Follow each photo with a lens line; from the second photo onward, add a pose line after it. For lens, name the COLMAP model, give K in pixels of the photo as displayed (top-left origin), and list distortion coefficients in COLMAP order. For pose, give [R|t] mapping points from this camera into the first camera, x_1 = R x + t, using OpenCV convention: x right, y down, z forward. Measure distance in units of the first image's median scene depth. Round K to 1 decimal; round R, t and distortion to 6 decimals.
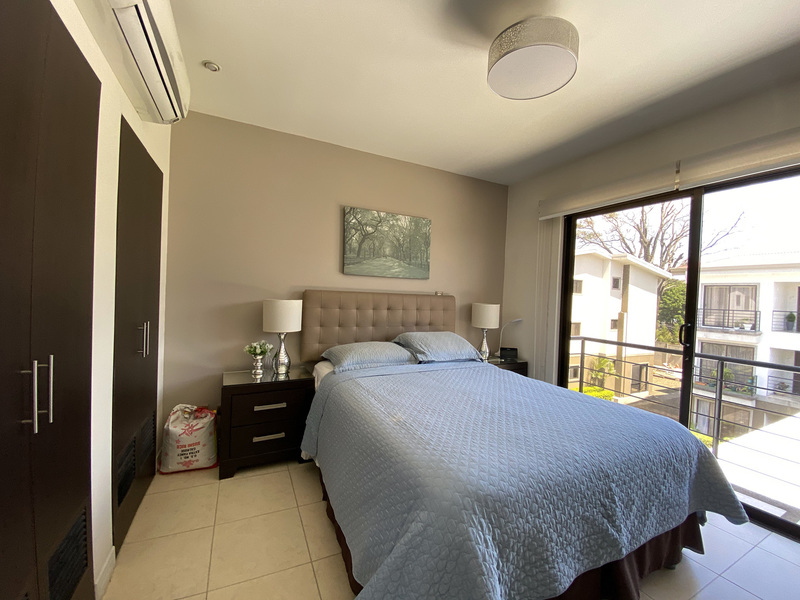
lens RADIAL K [[322.0, 0, 400.0], [0, 322.0, 300.0], [0, 0, 1]] dist [0.008282, -0.000744]
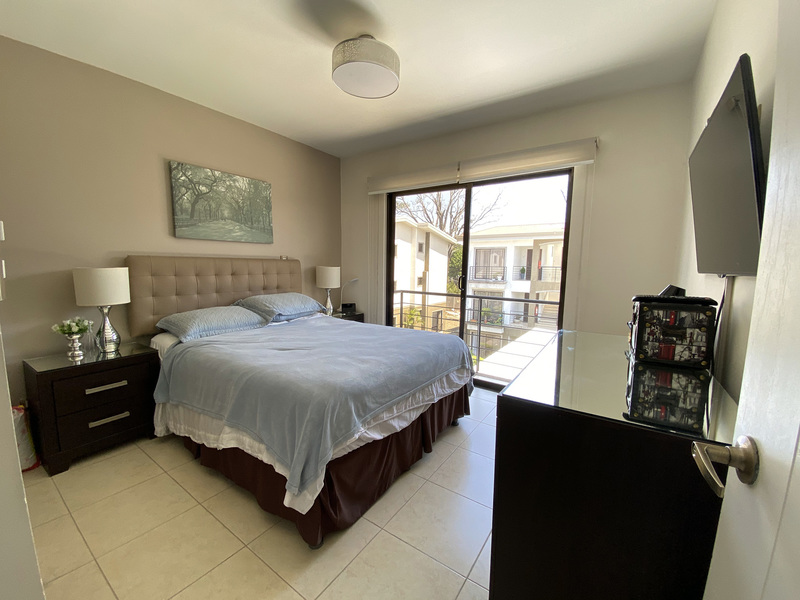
lens RADIAL K [[322.0, 0, 400.0], [0, 322.0, 300.0], [0, 0, 1]] dist [0.008282, -0.000744]
pose [[0.864934, -0.077470, 0.495870, -0.088547], [0.021266, 0.992785, 0.118008, 0.000908], [-0.501434, -0.091524, 0.860341, -0.112735]]
